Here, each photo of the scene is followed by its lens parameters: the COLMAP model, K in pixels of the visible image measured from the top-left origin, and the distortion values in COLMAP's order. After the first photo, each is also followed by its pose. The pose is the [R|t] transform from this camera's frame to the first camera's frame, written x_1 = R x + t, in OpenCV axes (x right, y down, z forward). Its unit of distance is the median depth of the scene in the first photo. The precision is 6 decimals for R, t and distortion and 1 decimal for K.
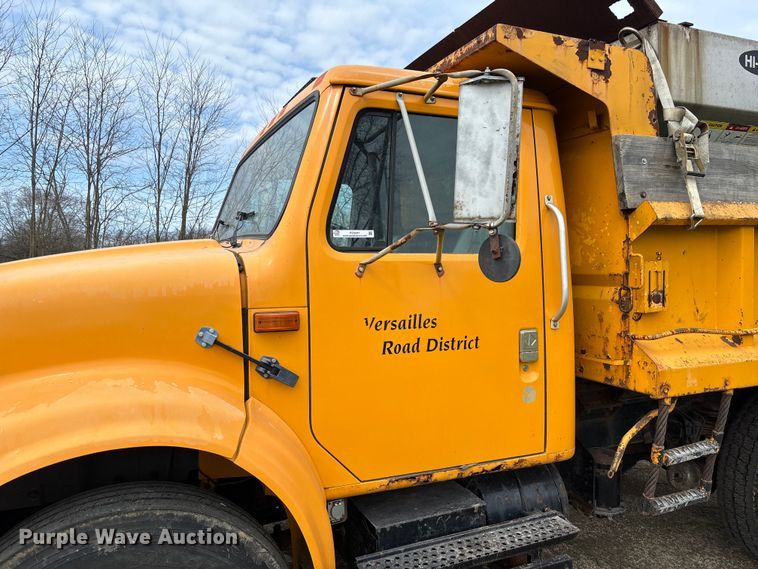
lens RADIAL K [[577.2, 0, 379.9], [0, 577.2, 268.7], [0, 0, 1]] dist [0.049515, -0.050996]
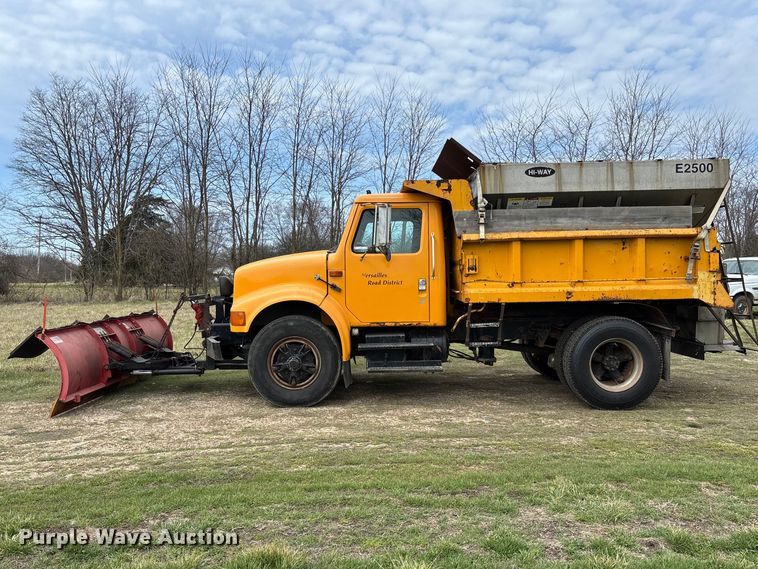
lens RADIAL K [[622.1, 0, 372.1], [0, 622.1, 287.5], [0, 0, 1]] dist [0.046152, -0.034472]
pose [[0.915262, 0.003962, -0.402839, 0.083943], [0.004800, 0.999773, 0.020739, 0.005260], [0.402830, -0.020916, 0.915036, -0.129114]]
